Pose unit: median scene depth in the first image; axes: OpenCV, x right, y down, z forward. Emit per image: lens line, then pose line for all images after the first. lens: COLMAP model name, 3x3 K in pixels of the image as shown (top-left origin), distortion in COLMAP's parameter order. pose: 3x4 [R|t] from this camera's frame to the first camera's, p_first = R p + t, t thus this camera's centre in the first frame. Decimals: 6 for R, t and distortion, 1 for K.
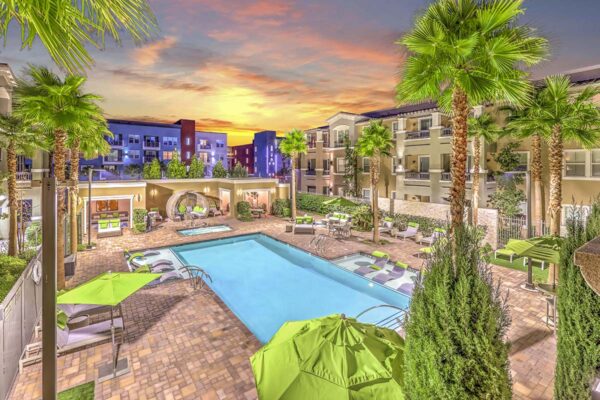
lens RADIAL K [[285.7, 0, 302.3], [0, 285.7, 166.6], [0, 0, 1]] dist [0.001031, 0.000363]
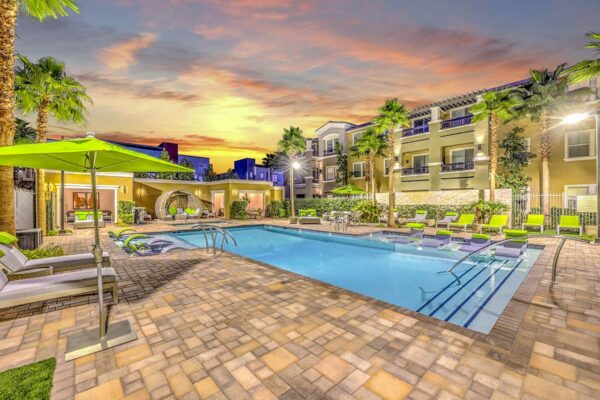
lens RADIAL K [[245.7, 0, 296.8], [0, 245.7, 204.1], [0, 0, 1]] dist [-0.000518, -0.000108]
pose [[0.993989, -0.003090, 0.109438, -0.113036], [0.003176, 0.999995, -0.000615, 0.146317], [-0.109436, 0.000959, 0.993993, 0.165984]]
